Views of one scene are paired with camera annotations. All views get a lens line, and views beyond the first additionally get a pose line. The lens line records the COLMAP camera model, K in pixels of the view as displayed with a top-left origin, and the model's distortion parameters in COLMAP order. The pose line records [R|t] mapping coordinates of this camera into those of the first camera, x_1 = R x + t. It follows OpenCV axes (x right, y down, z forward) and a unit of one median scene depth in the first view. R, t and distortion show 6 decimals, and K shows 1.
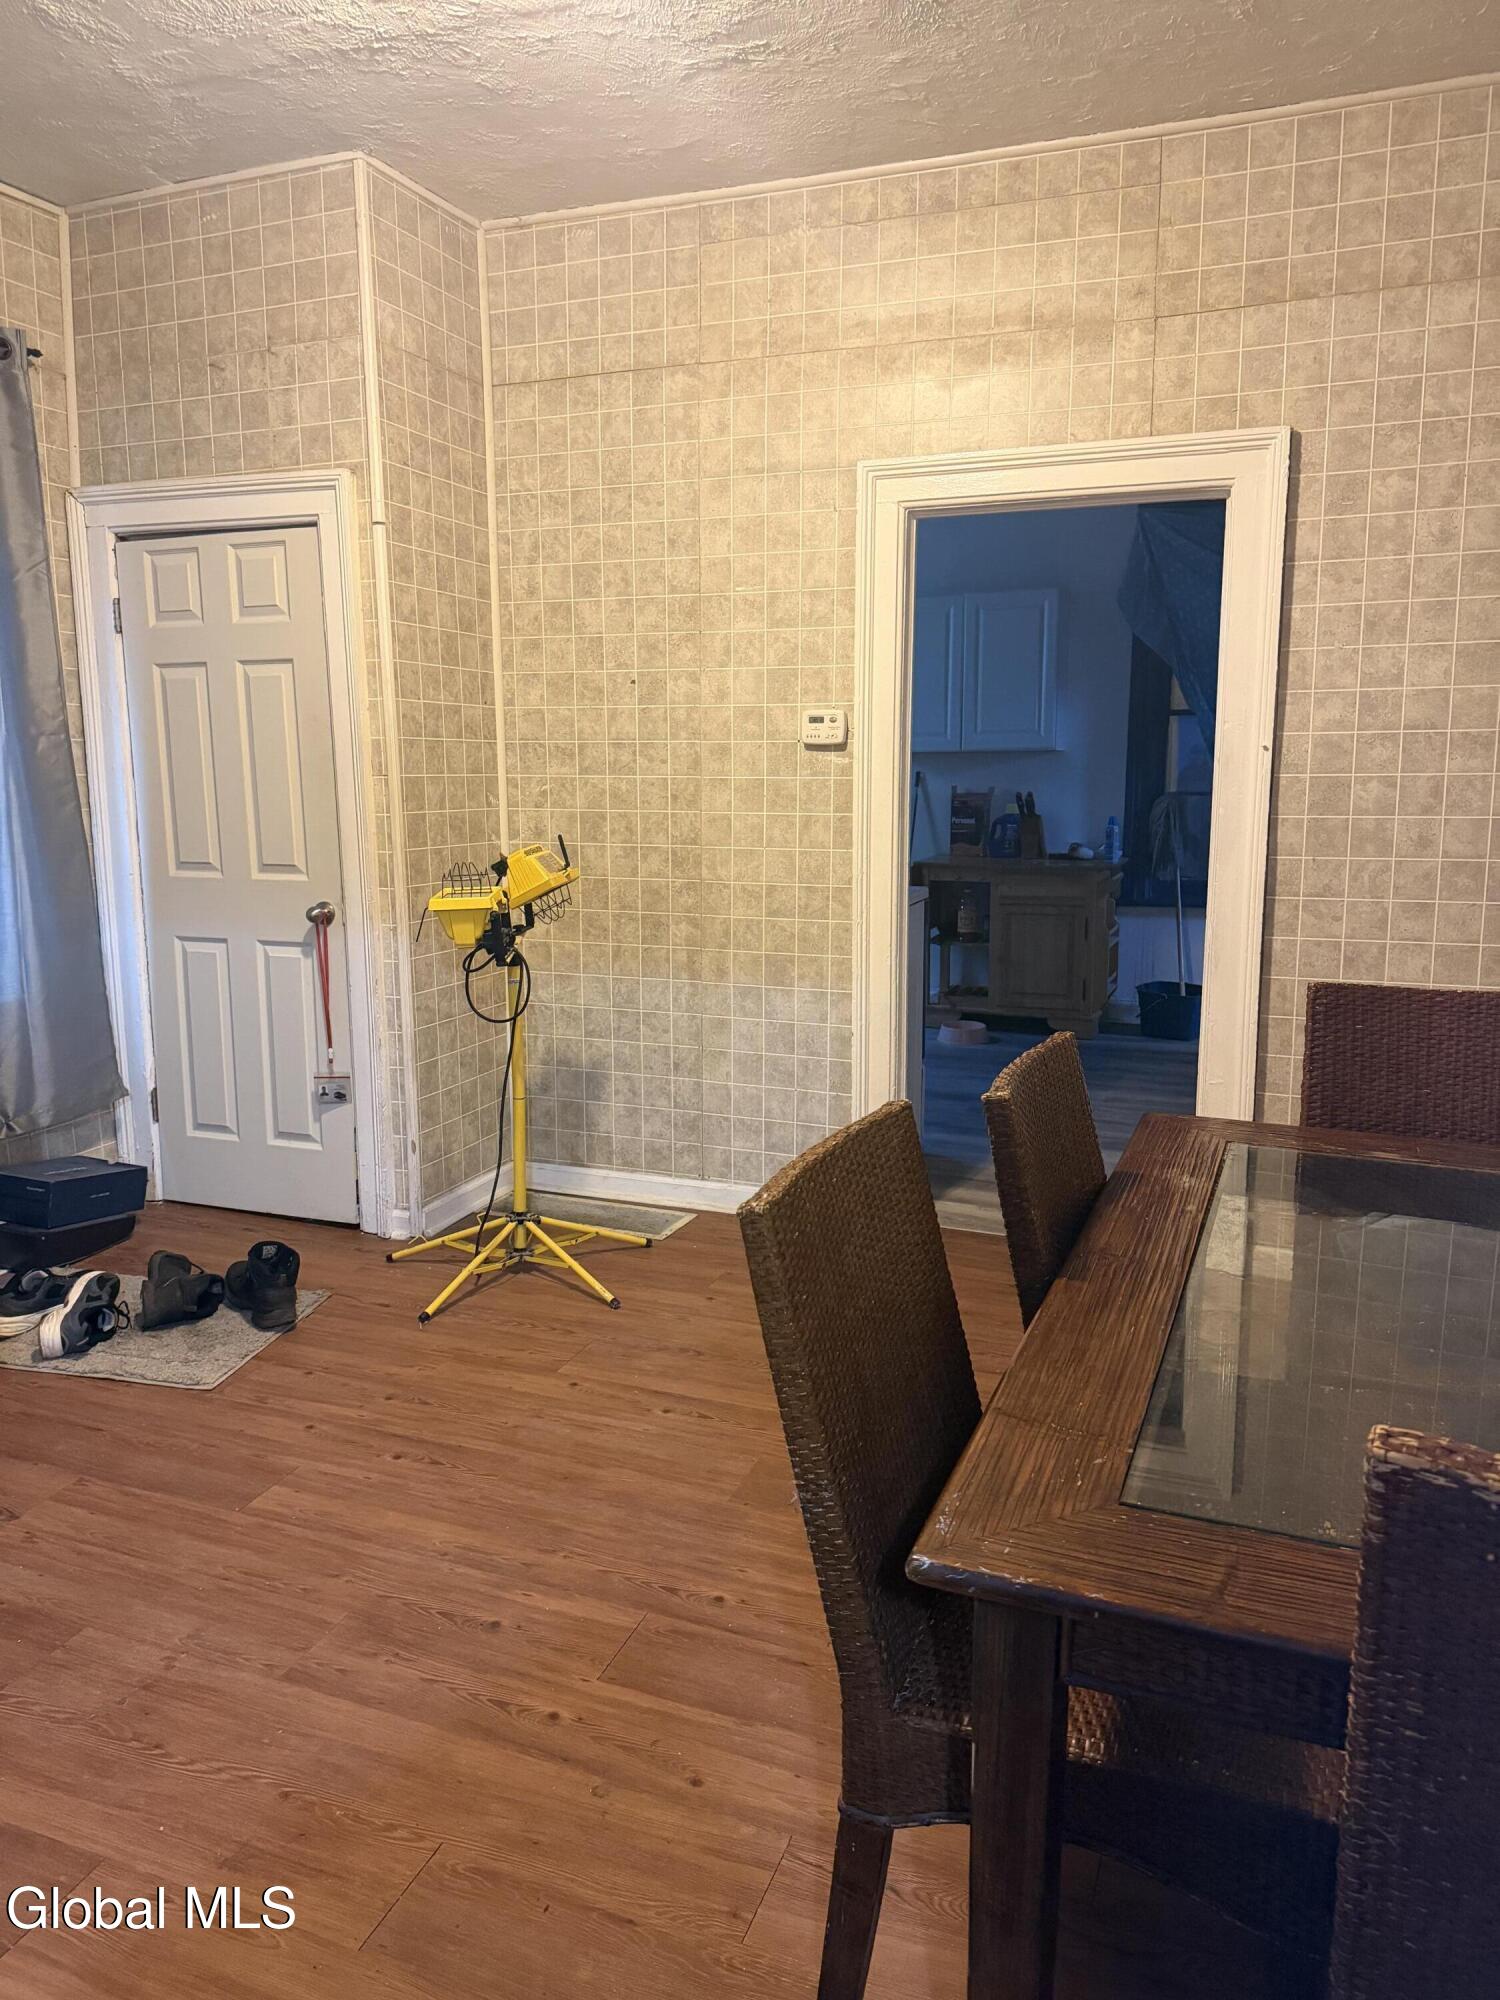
lens RADIAL K [[1408.3, 0, 755.0], [0, 1408.3, 993.1], [0, 0, 1]] dist [0.049158, -0.014828]
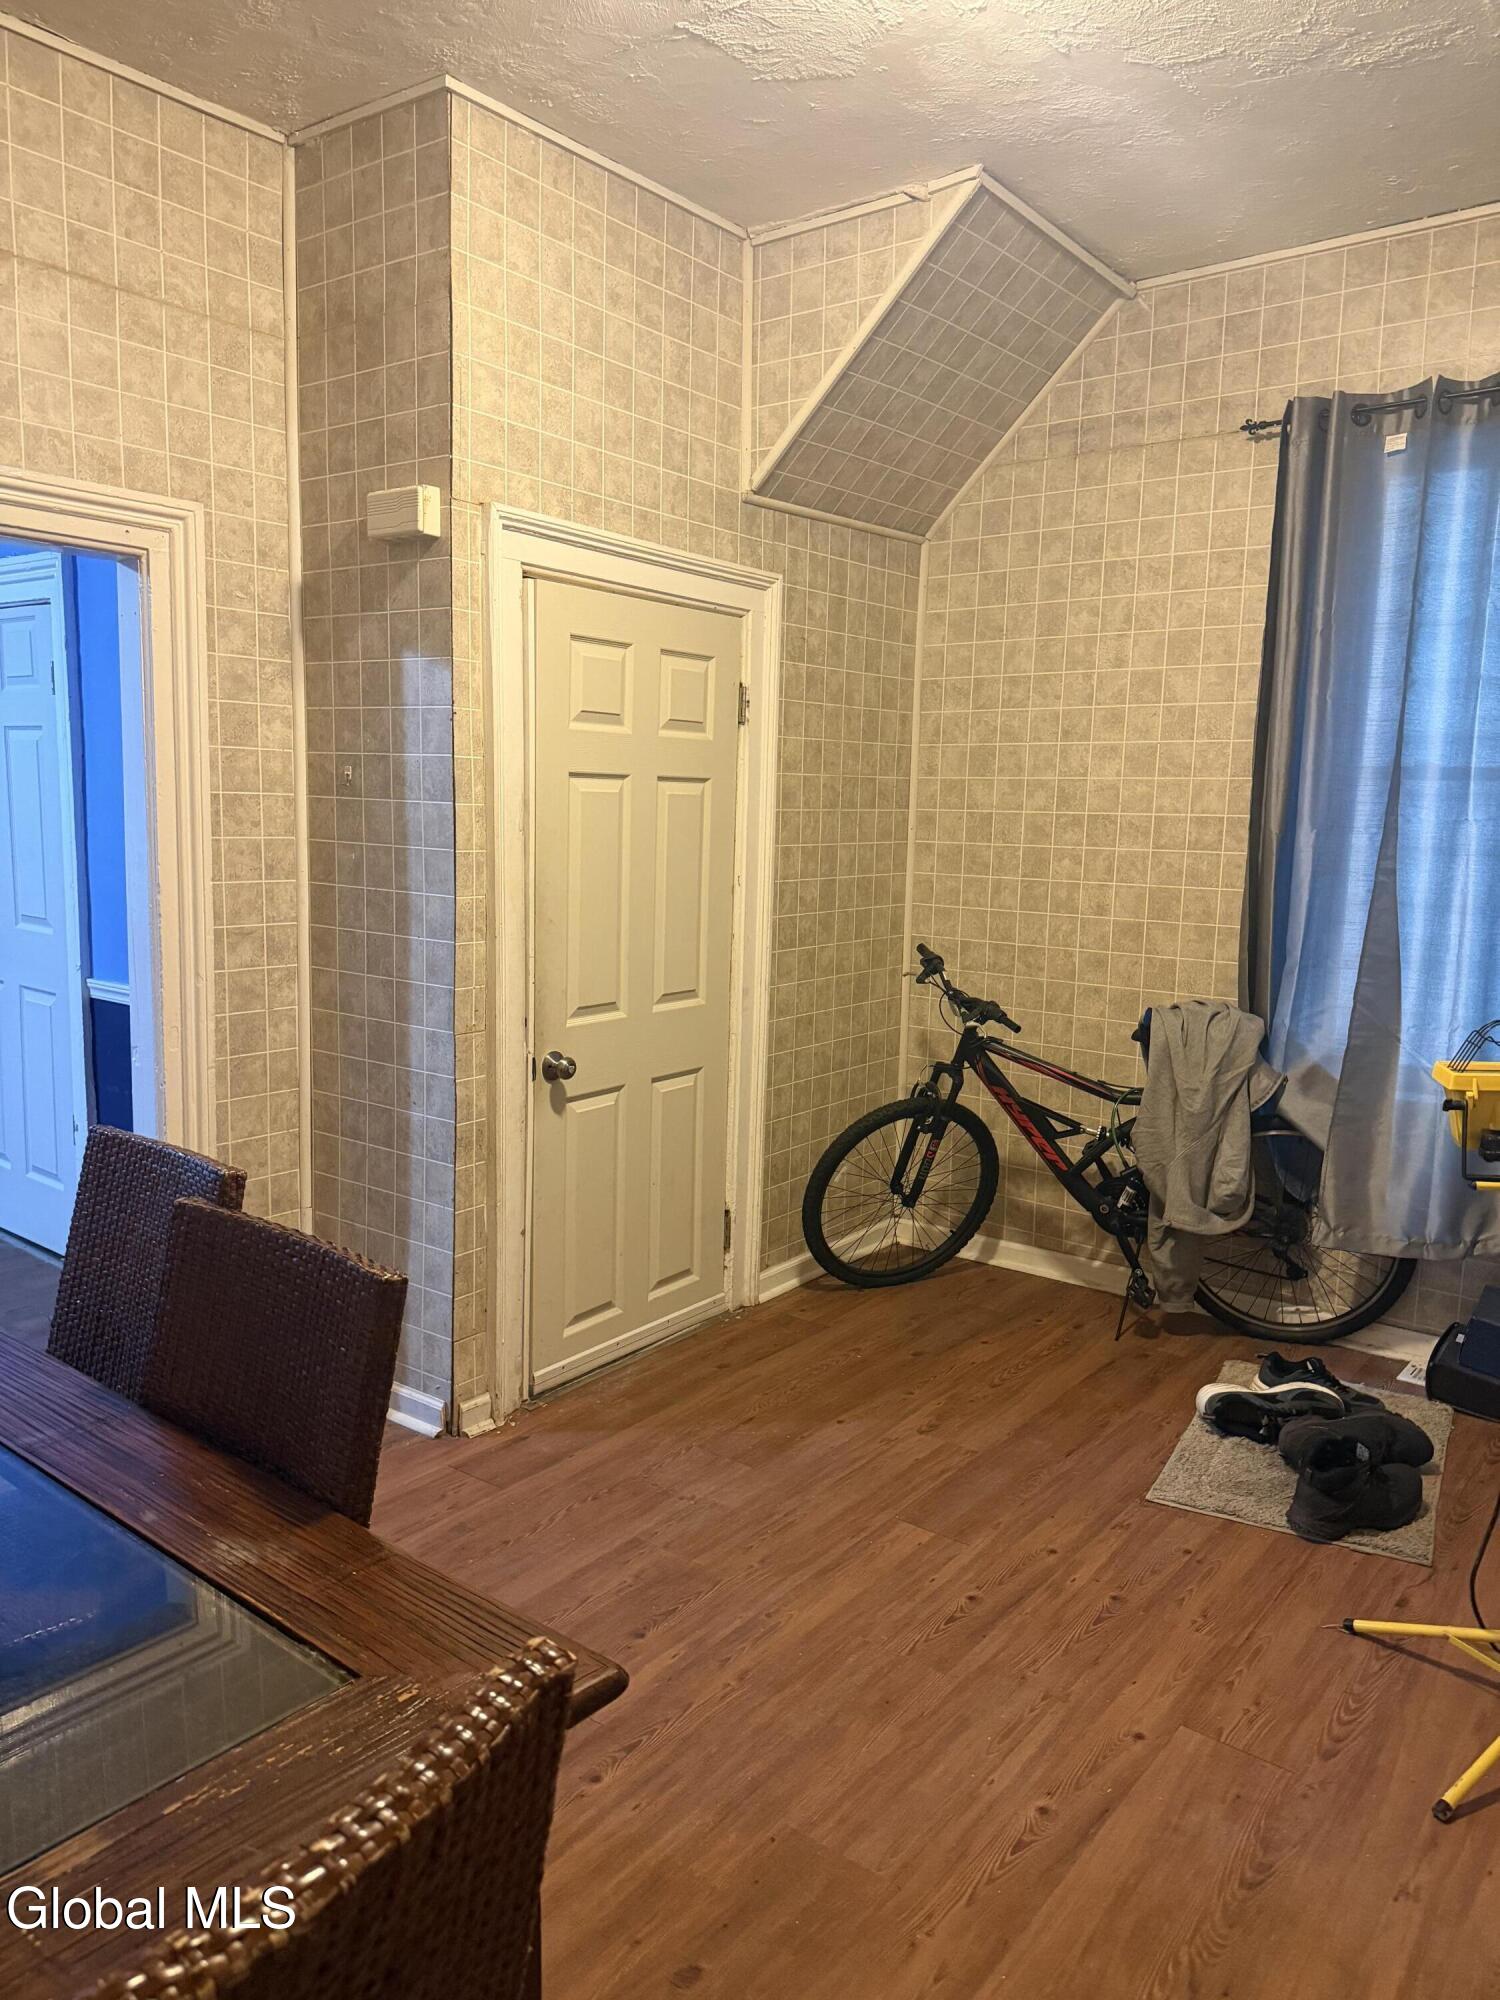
lens RADIAL K [[1408.3, 0, 753.3], [0, 1408.3, 1007.1], [0, 0, 1]] dist [0.049158, -0.014828]
pose [[-0.279776, 0.137513, -0.950166, 0.616008], [-0.184304, 0.963589, 0.193724, -0.196132], [0.942209, 0.229319, -0.244245, 1.015562]]
